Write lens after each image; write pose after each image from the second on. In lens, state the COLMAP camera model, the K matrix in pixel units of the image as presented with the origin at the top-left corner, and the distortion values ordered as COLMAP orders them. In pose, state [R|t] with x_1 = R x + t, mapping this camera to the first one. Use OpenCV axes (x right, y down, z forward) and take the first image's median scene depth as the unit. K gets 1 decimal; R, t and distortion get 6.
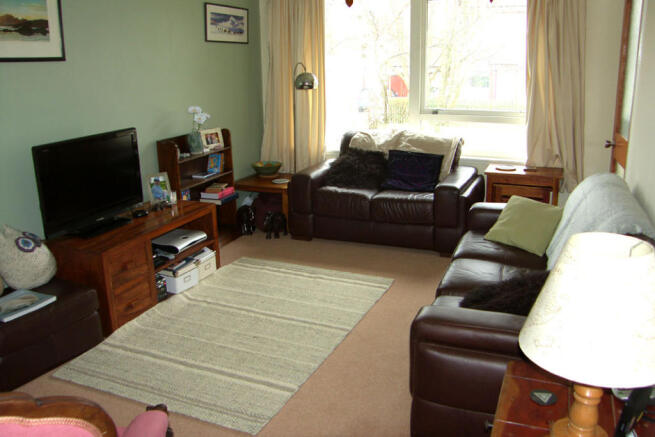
lens RADIAL K [[553.3, 0, 345.6], [0, 553.3, 218.4], [0, 0, 1]] dist [-0.246590, 0.163098]
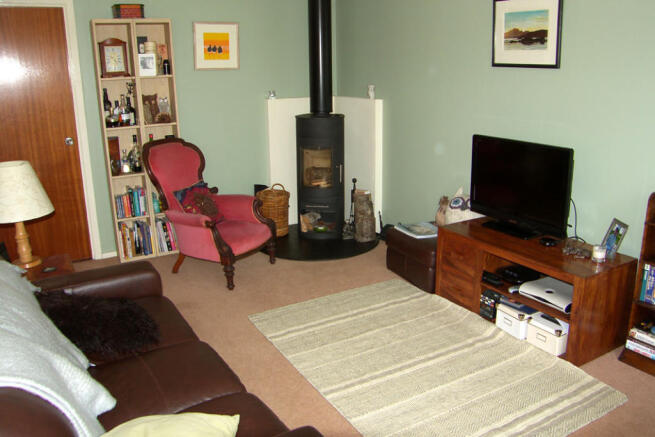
lens RADIAL K [[553.3, 0, 345.6], [0, 553.3, 218.4], [0, 0, 1]] dist [-0.246590, 0.163098]
pose [[-0.598196, 0.235798, -0.765872, 0.585869], [-0.201630, 0.880691, 0.428635, -0.422893], [0.775568, 0.410831, -0.479283, 1.346324]]
